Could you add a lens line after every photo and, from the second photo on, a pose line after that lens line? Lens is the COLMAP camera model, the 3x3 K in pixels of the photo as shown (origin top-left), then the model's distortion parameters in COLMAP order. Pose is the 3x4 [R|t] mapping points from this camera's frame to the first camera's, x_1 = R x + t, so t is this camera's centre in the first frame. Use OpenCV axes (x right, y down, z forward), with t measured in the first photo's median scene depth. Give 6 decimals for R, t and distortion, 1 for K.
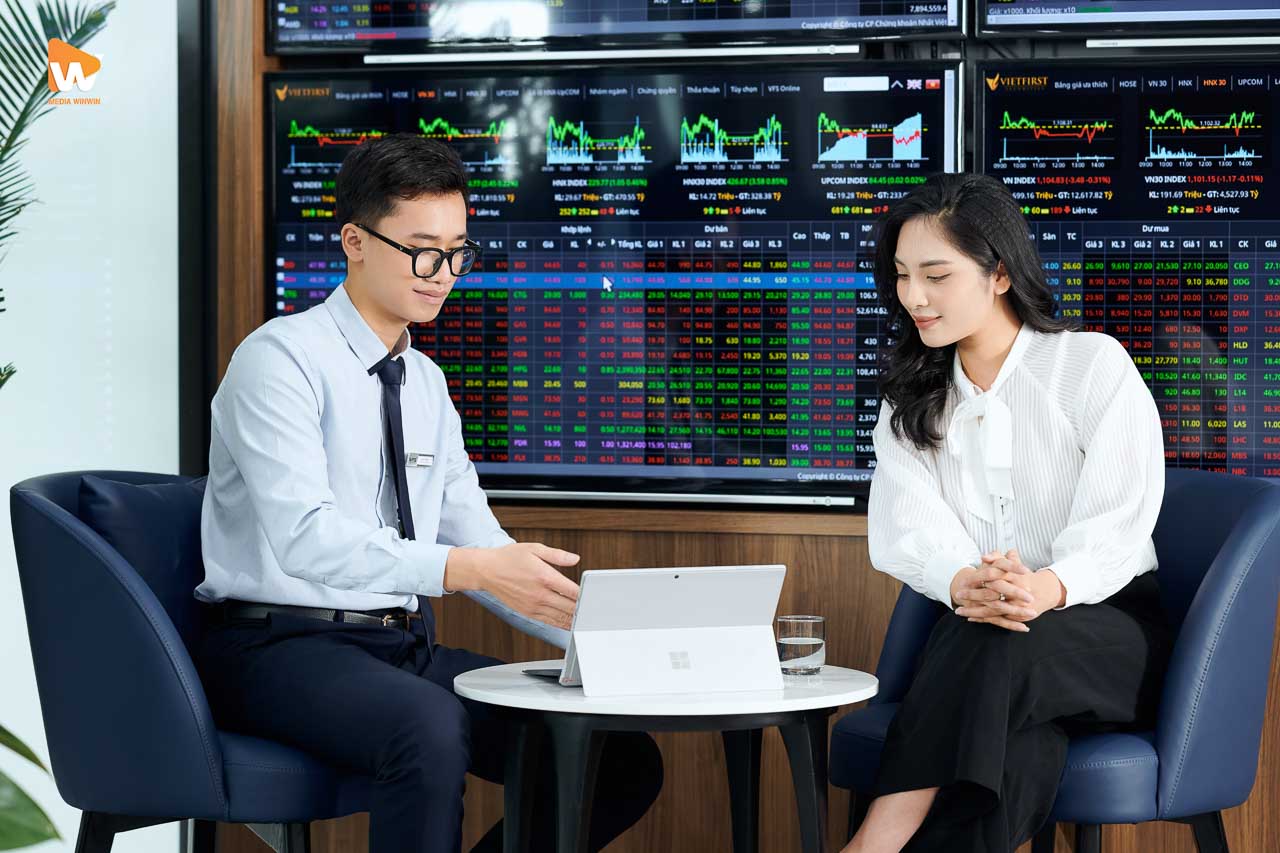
lens RADIAL K [[3229.7, 0, 636.2], [0, 3229.7, 427.4], [0, 0, 1]] dist [0.003419, 0.000000]
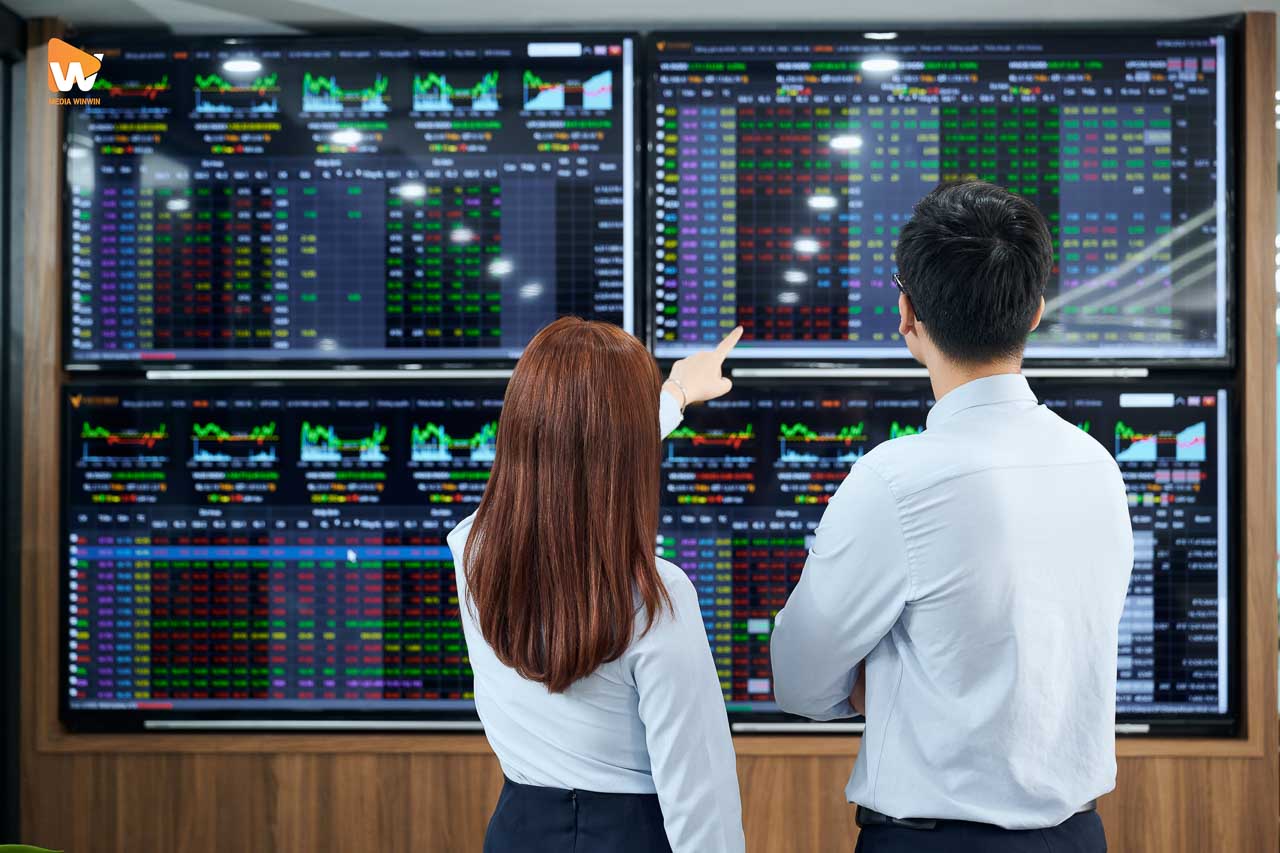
lens RADIAL K [[2476.9, 0, 639.8], [0, 2476.9, 565.2], [0, 0, 1]] dist [-0.002802, 0.000000]
pose [[0.969309, -0.001255, 0.245842, -0.137395], [0.011161, 0.999181, -0.038906, -0.001923], [-0.245592, 0.040456, 0.968529, 0.037083]]
